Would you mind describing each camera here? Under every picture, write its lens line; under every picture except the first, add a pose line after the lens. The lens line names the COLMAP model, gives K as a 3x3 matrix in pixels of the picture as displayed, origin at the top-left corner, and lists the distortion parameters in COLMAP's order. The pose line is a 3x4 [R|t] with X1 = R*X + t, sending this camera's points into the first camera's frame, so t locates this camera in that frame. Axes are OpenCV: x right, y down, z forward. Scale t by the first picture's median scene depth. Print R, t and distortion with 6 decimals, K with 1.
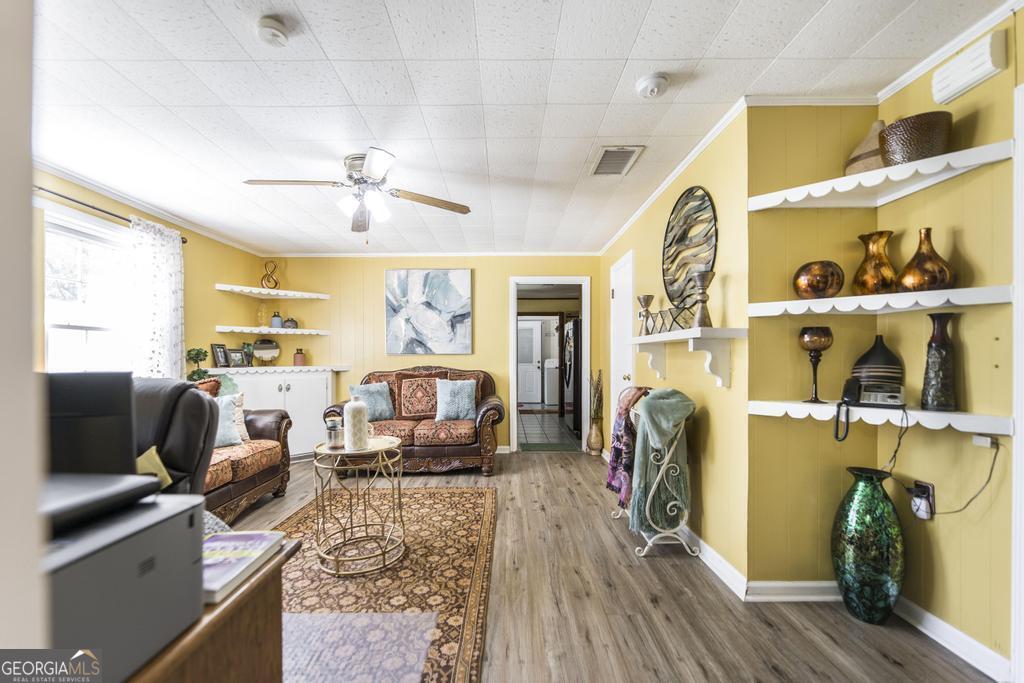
lens RADIAL K [[420.1, 0, 503.8], [0, 420.1, 355.8], [0, 0, 1]] dist [-0.003978, 0.000088]
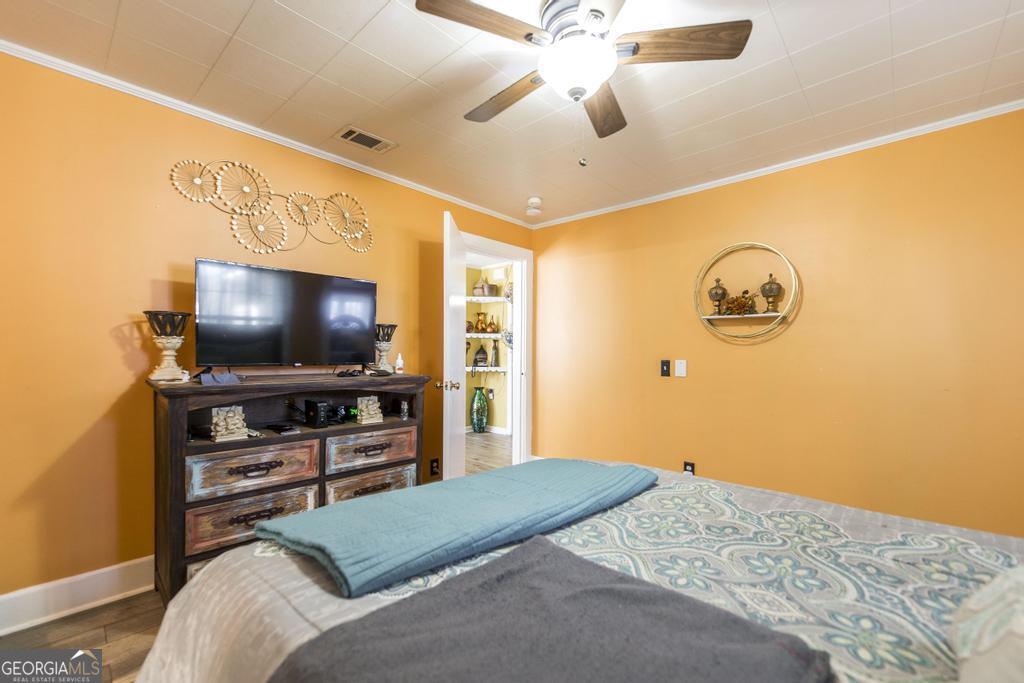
lens RADIAL K [[420.1, 0, 511.7], [0, 420.1, 347.6], [0, 0, 1]] dist [-0.003978, 0.000088]
pose [[0.683312, 0.009443, 0.730066, -1.378154], [0.000620, 0.999908, -0.013514, 0.015002], [-0.730126, 0.009687, 0.683243, -1.453264]]
